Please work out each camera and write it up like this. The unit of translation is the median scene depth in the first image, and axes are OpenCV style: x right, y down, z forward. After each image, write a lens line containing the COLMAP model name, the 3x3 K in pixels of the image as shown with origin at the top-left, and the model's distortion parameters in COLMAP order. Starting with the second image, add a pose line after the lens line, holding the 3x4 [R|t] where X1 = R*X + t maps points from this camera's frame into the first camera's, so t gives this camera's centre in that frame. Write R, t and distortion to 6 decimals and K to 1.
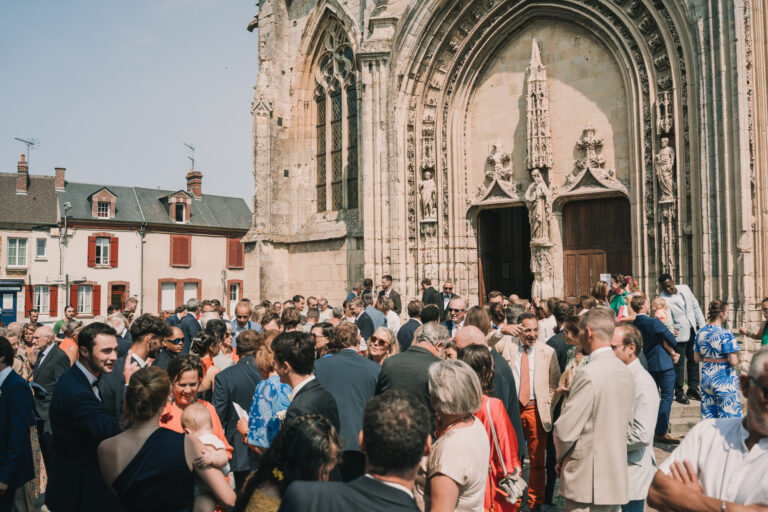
lens RADIAL K [[615.6, 0, 384.9], [0, 615.6, 251.7], [0, 0, 1]] dist [-0.102805, 0.066427]
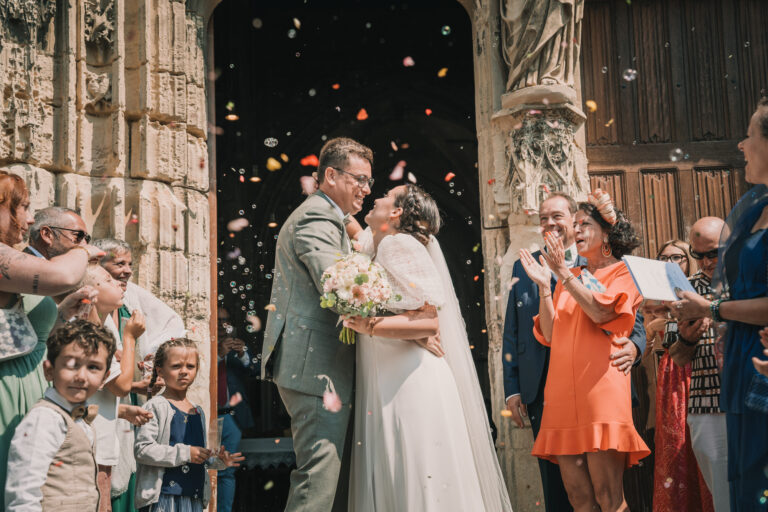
lens RADIAL K [[1025.5, 0, 384.0], [0, 1025.5, 256.0], [0, 0, 1]] dist [0.169672, 0.373997]
pose [[0.734112, 0.112686, 0.669612, -0.073016], [-0.009701, 0.987774, -0.155592, 0.105750], [-0.678959, 0.107726, 0.726230, 0.661468]]
